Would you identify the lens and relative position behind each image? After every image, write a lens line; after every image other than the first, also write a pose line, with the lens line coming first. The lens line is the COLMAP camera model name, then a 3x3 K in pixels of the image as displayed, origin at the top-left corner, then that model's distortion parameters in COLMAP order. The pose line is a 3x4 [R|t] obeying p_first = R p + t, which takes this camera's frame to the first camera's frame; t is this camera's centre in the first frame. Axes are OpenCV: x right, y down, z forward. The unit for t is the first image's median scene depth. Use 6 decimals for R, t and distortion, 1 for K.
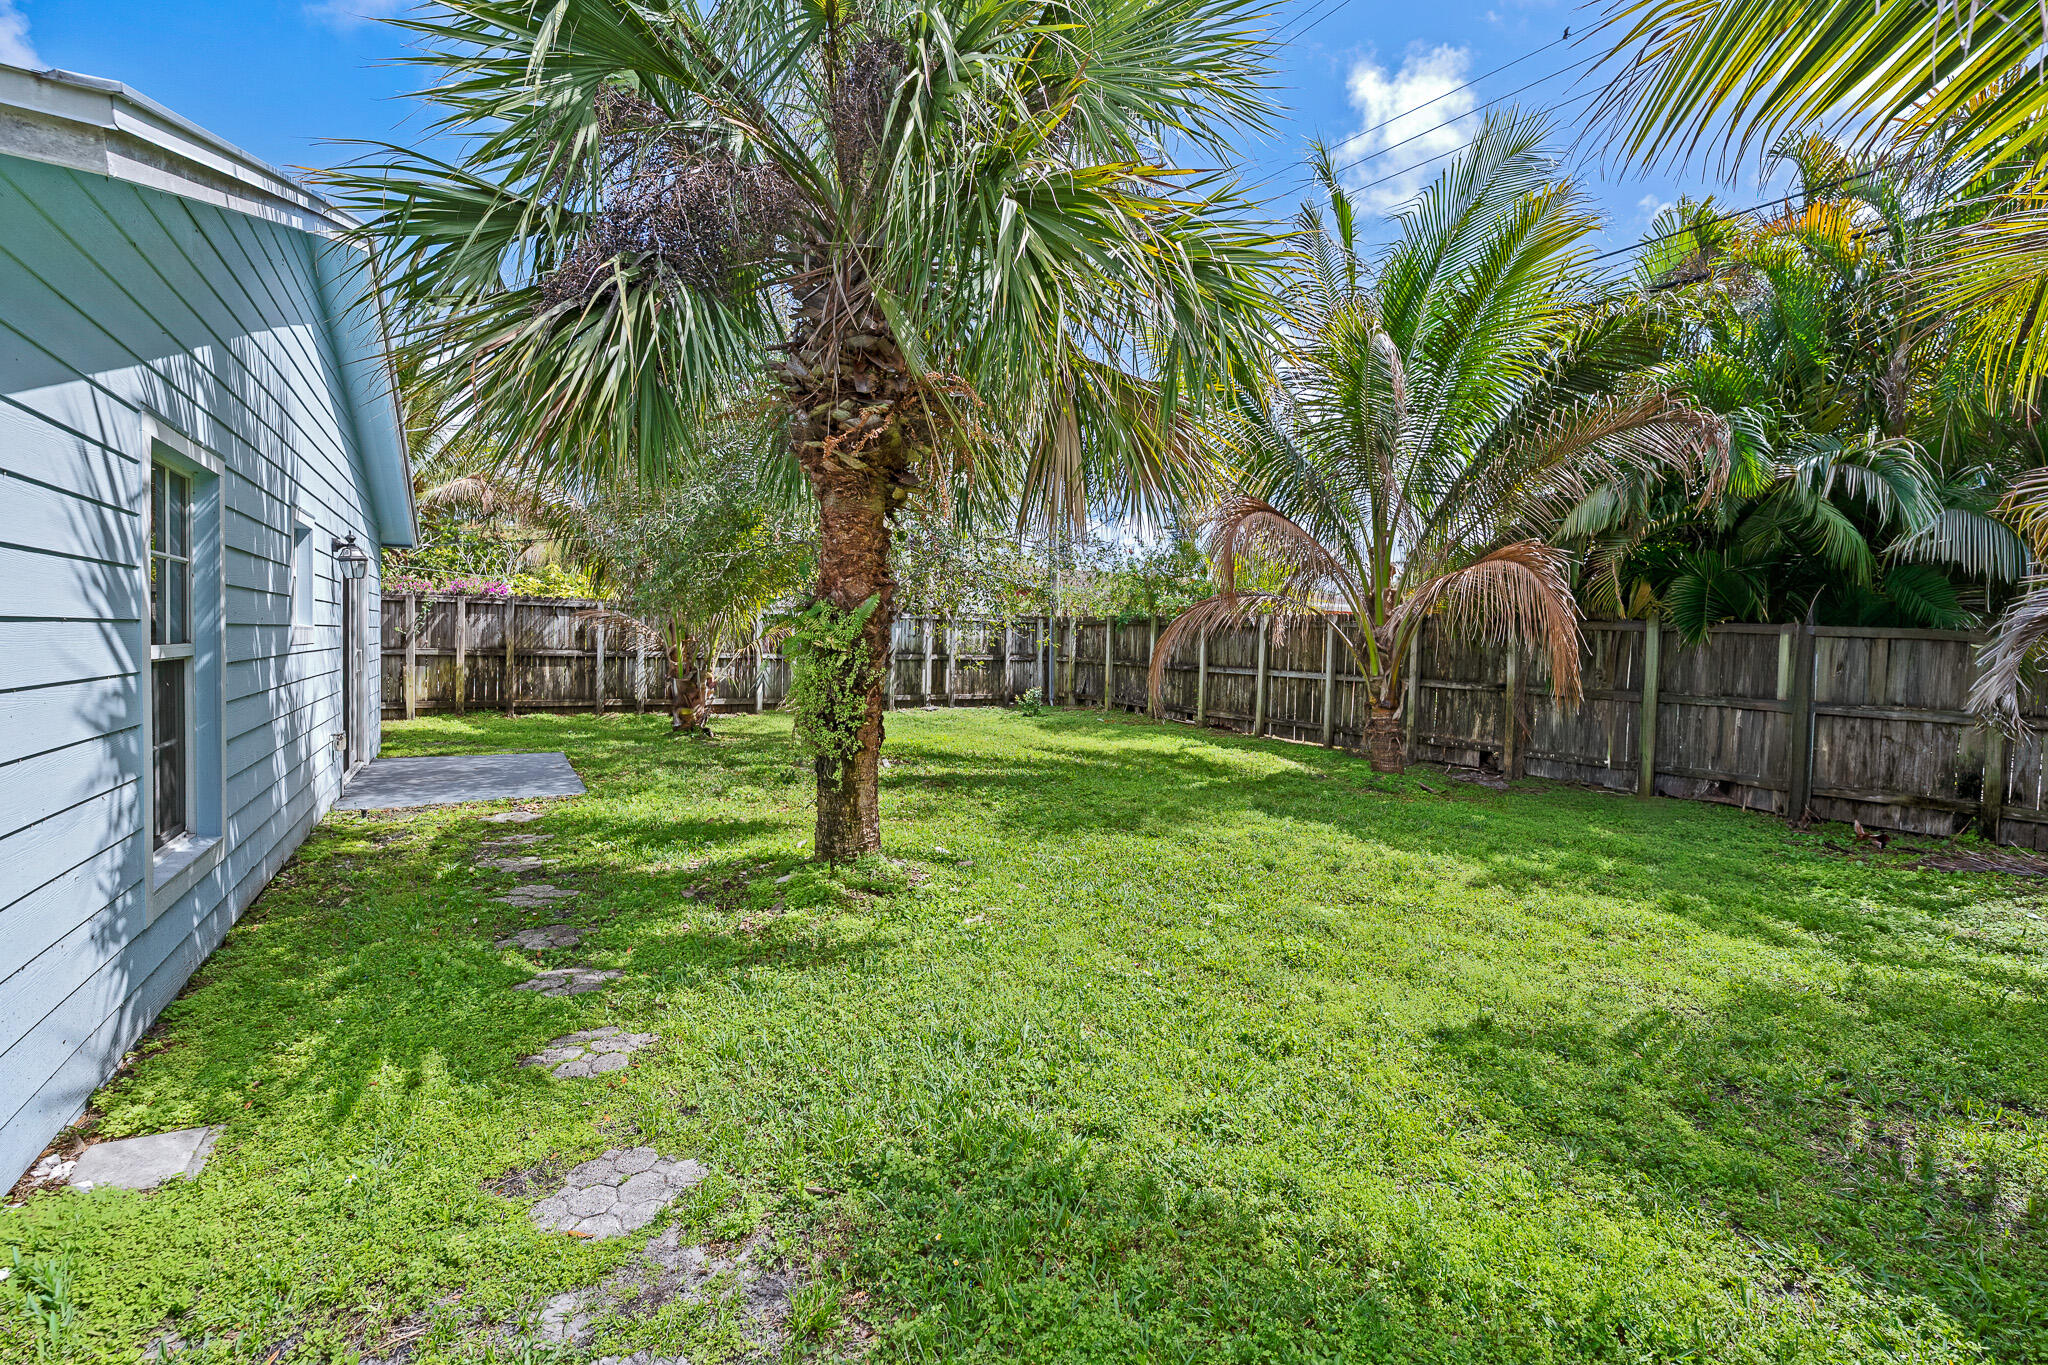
lens RADIAL K [[842.9, 0, 1024.0], [0, 842.9, 682.5], [0, 0, 1]] dist [-0.001139, -0.000234]
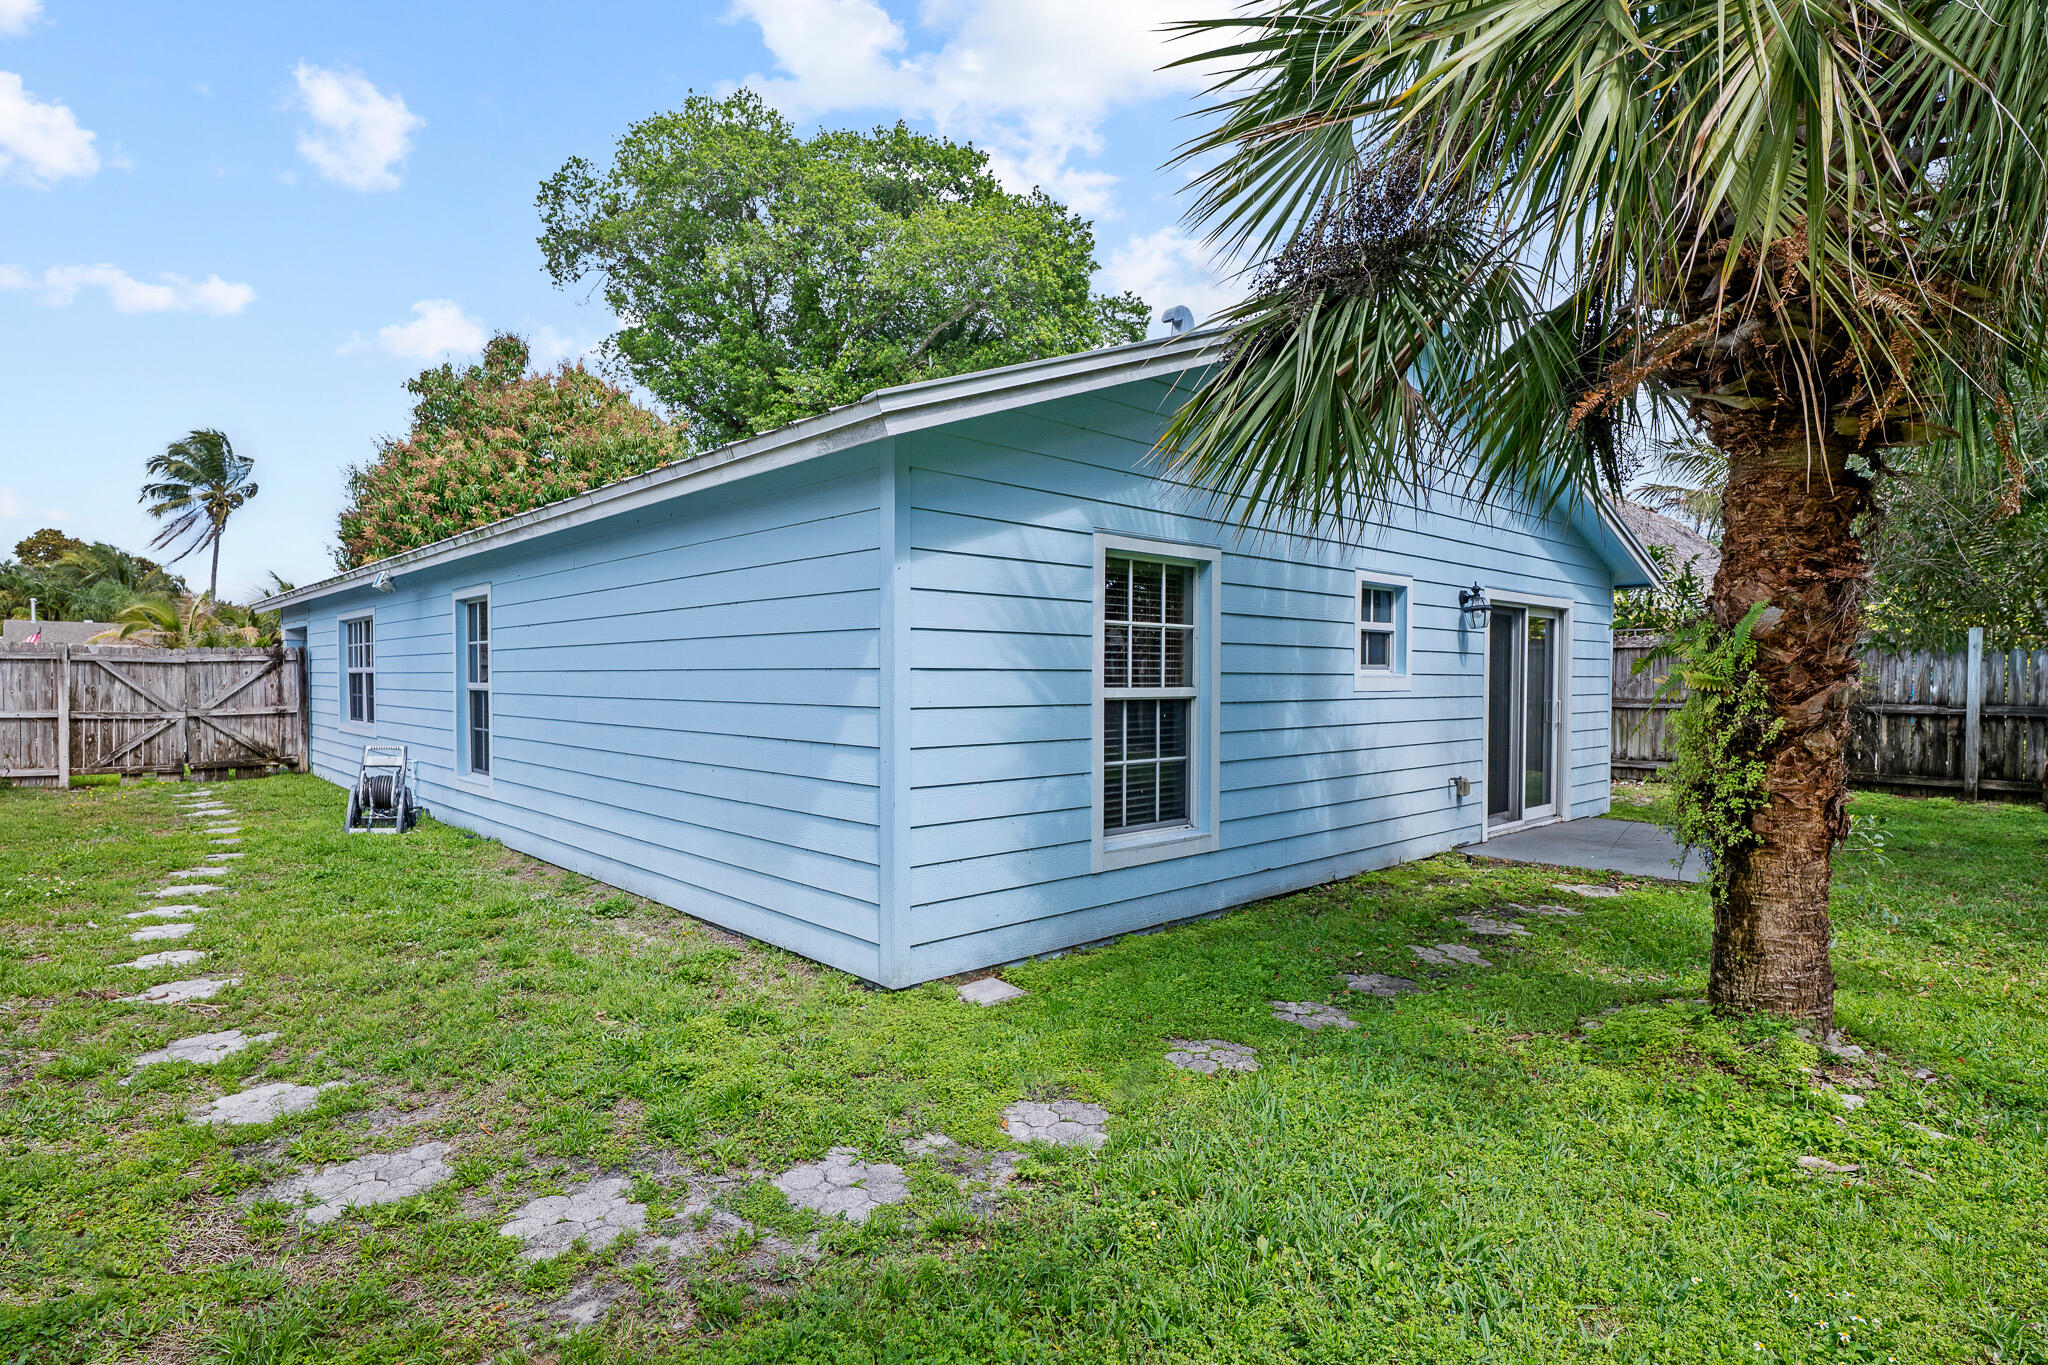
lens RADIAL K [[1066.8, 0, 1024.0], [0, 1066.8, 682.5], [0, 0, 1]] dist [-0.001429, -0.000250]
pose [[0.185071, -0.014314, -0.982621, 0.494542], [-0.050600, 0.998429, -0.024075, 0.004525], [0.981422, 0.054176, 0.184056, 0.306411]]
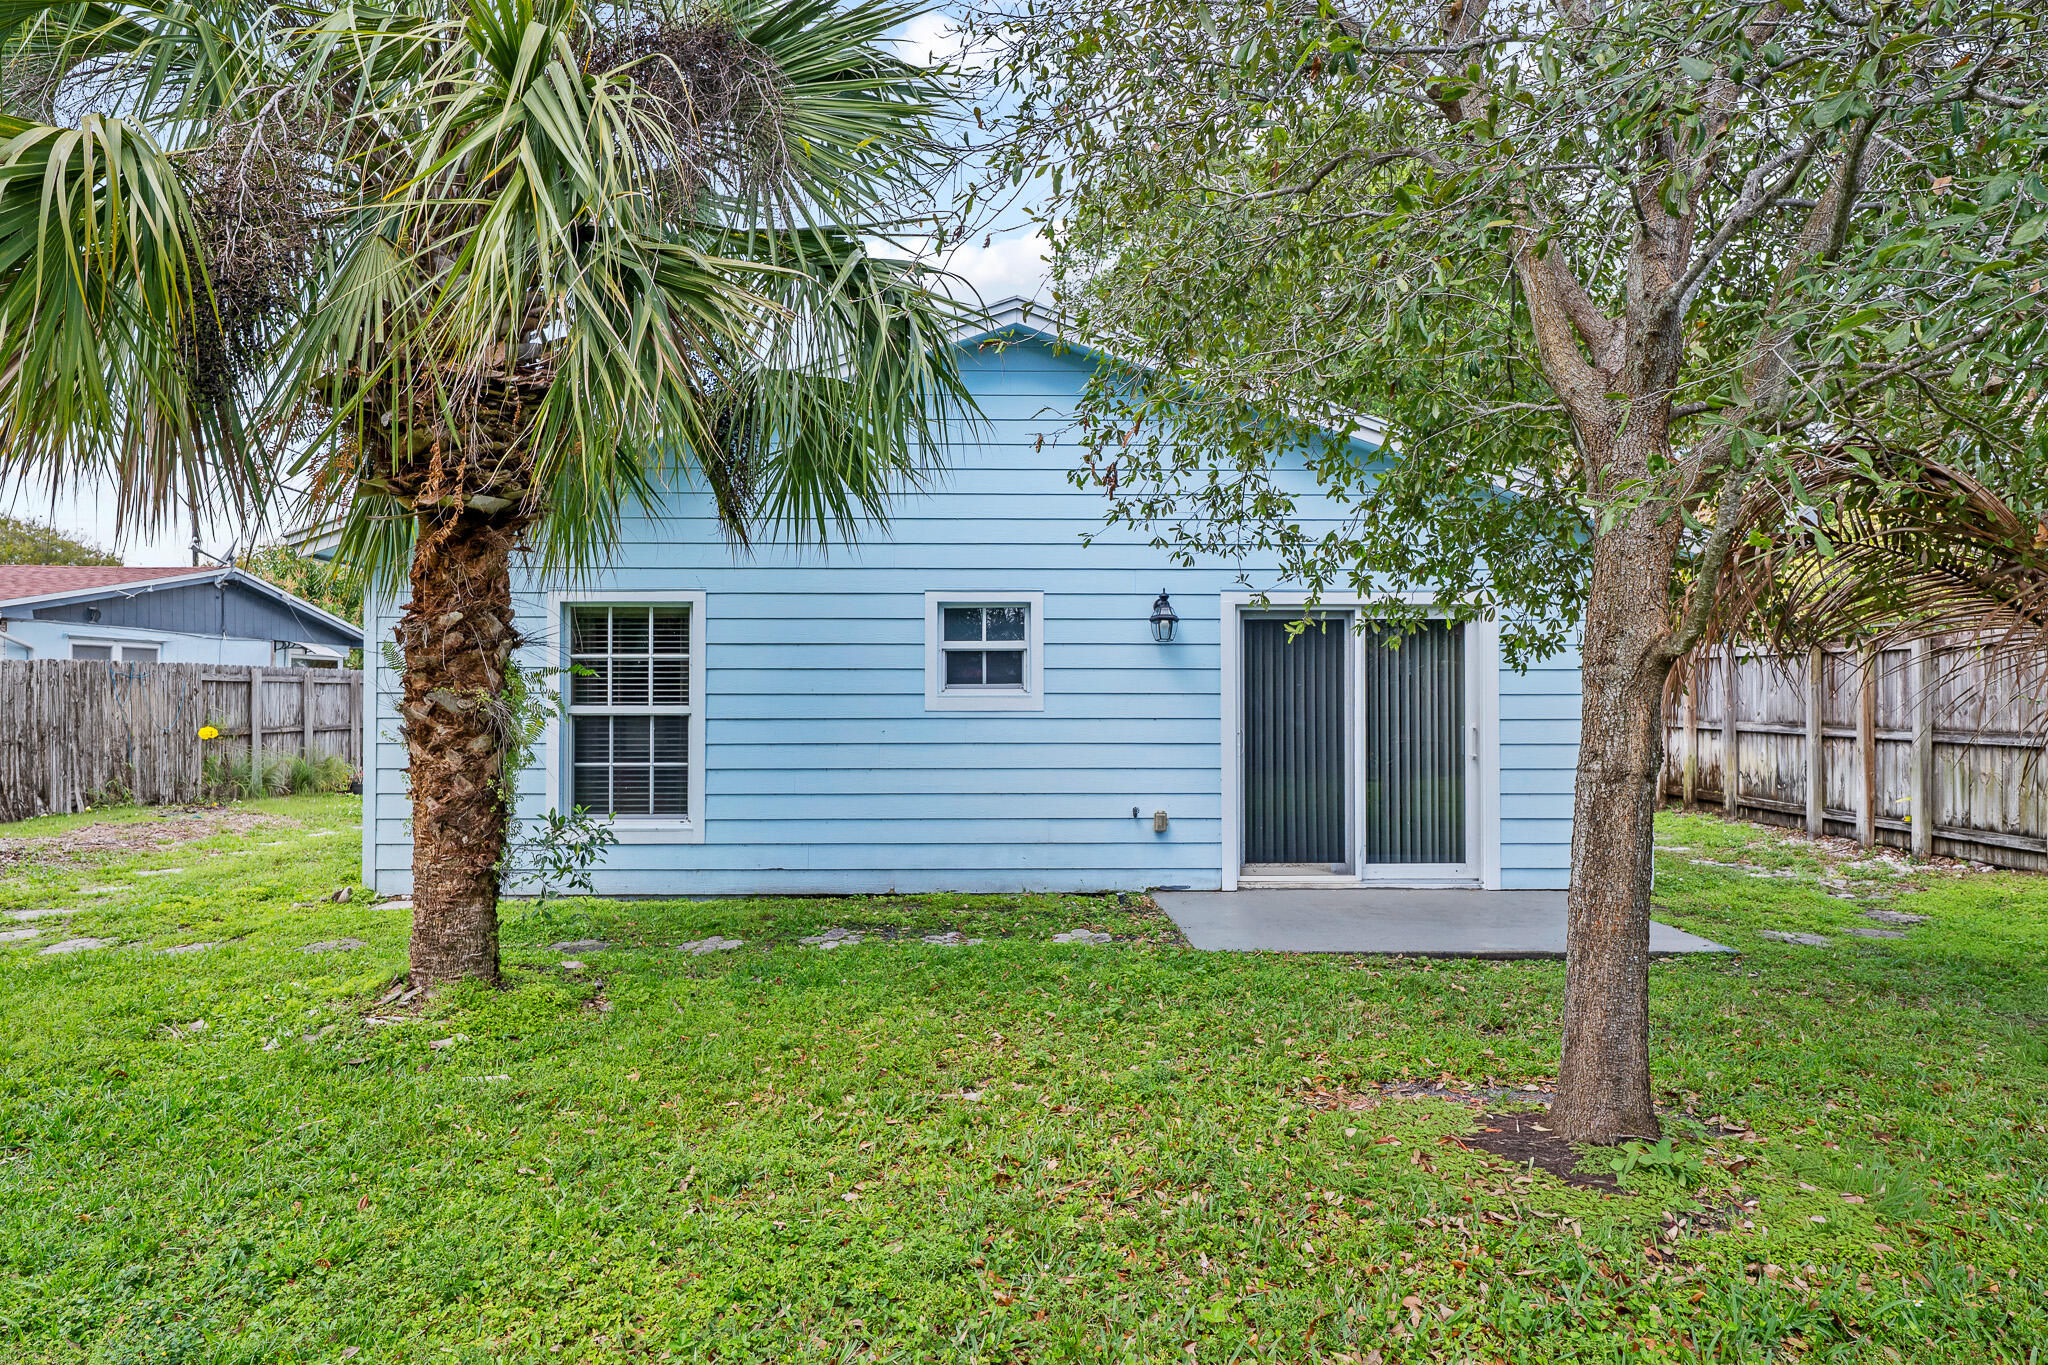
lens RADIAL K [[1066.8, 0, 1024.0], [0, 1066.8, 682.5], [0, 0, 1]] dist [-0.001429, -0.000250]
pose [[-0.540977, -0.030874, -0.840470, 0.323312], [-0.054906, 0.998491, -0.001338, -0.090635], [0.839243, 0.045423, -0.541856, 2.006995]]
